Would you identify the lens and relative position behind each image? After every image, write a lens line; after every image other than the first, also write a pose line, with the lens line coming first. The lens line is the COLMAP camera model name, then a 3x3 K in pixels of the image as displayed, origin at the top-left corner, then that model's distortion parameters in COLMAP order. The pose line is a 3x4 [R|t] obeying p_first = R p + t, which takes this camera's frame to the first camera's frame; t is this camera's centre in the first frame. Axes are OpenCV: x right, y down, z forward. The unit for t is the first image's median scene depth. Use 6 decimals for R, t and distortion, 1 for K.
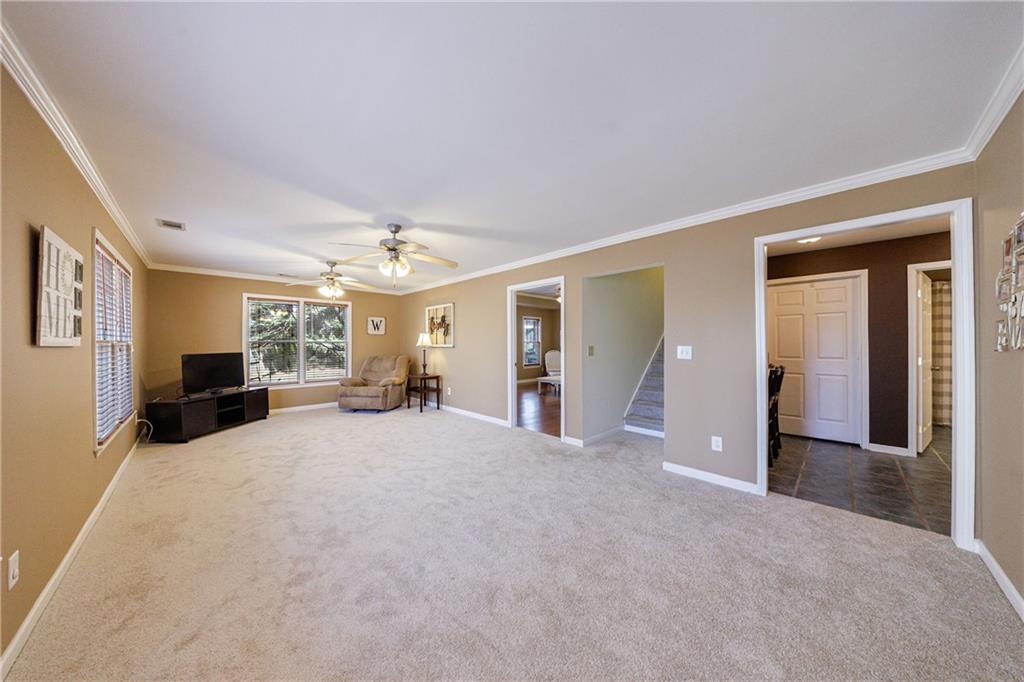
lens RADIAL K [[324.0, 0, 507.6], [0, 324.0, 344.2], [0, 0, 1]] dist [0.007501, -0.000304]
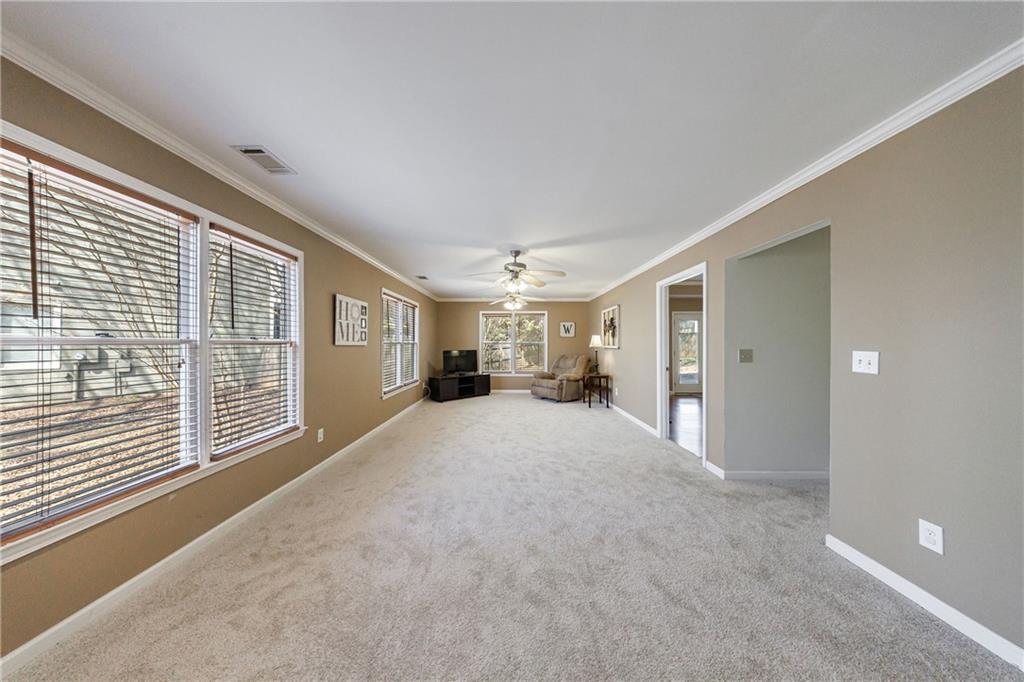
lens RADIAL K [[303.2, 0, 509.1], [0, 303.2, 342.1], [0, 0, 1]] dist [0.010206, -0.000077]
pose [[0.713467, -0.000610, -0.700688, 0.388053], [-0.006507, 0.999951, -0.007496, -0.002317], [0.700658, 0.009907, 0.713428, 0.117001]]
